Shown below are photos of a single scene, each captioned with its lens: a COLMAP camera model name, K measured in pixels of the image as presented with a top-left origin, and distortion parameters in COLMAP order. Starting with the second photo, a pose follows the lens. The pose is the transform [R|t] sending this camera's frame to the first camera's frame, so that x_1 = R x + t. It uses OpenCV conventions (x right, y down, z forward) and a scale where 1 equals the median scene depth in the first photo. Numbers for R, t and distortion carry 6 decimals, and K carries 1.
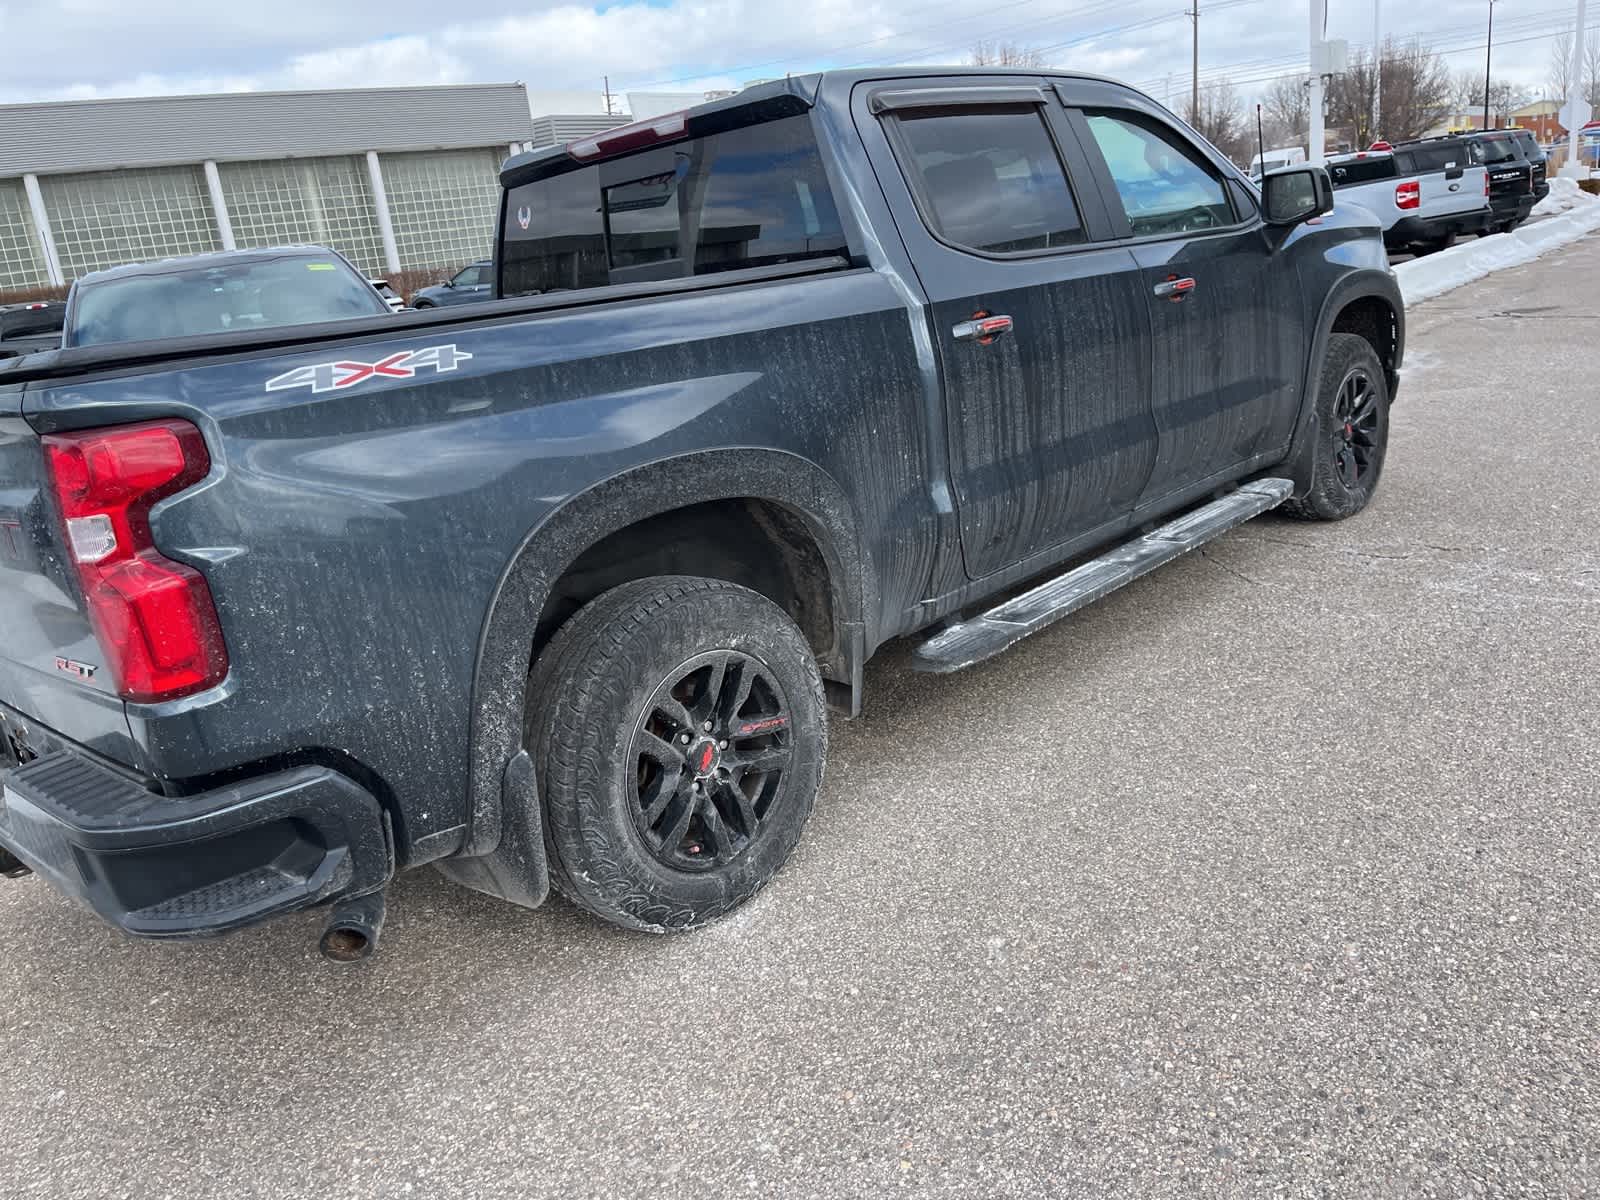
lens RADIAL K [[1272.1, 0, 789.3], [0, 1272.1, 631.2], [0, 0, 1]] dist [0.093984, -0.142979]
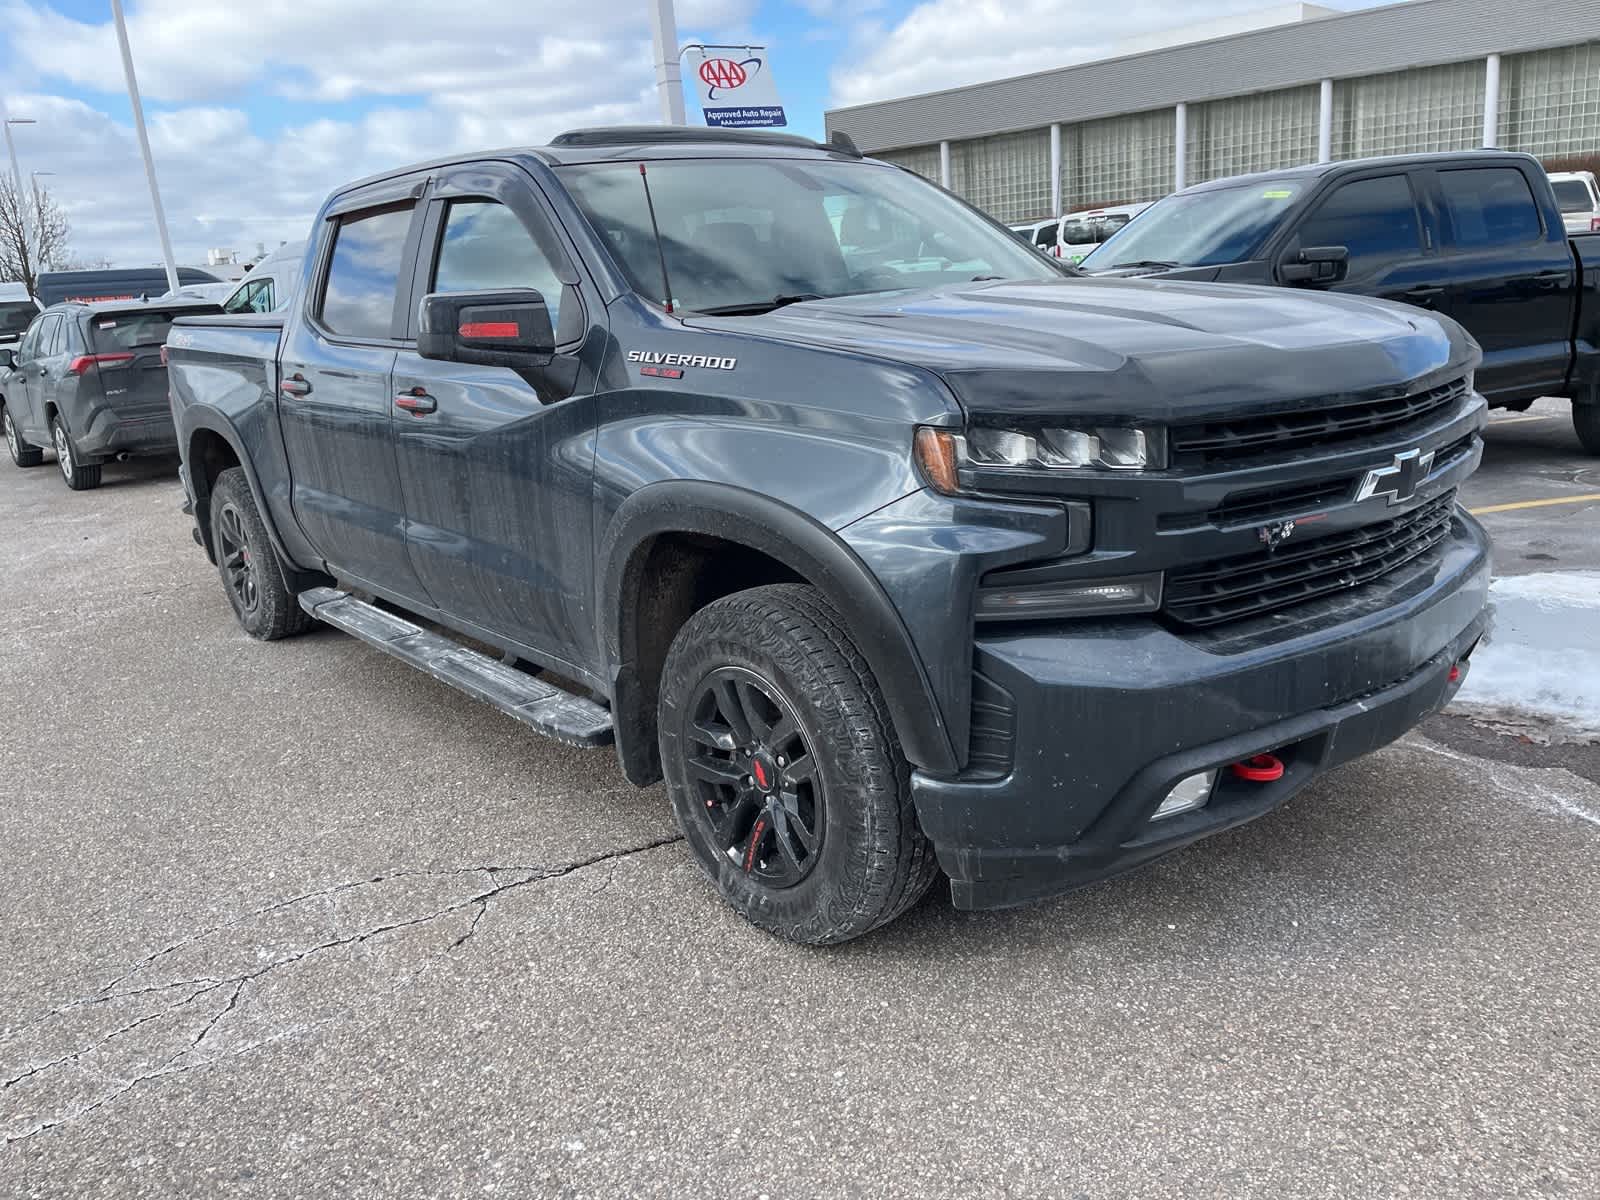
lens RADIAL K [[1264.6, 0, 777.9], [0, 1264.6, 610.7], [0, 0, 1]] dist [0.089691, -0.140865]
pose [[-0.155395, 0.395328, -0.905300, 1.387881], [-0.185810, 0.888378, 0.419833, -0.688974], [0.970220, 0.233454, -0.064594, 1.635640]]
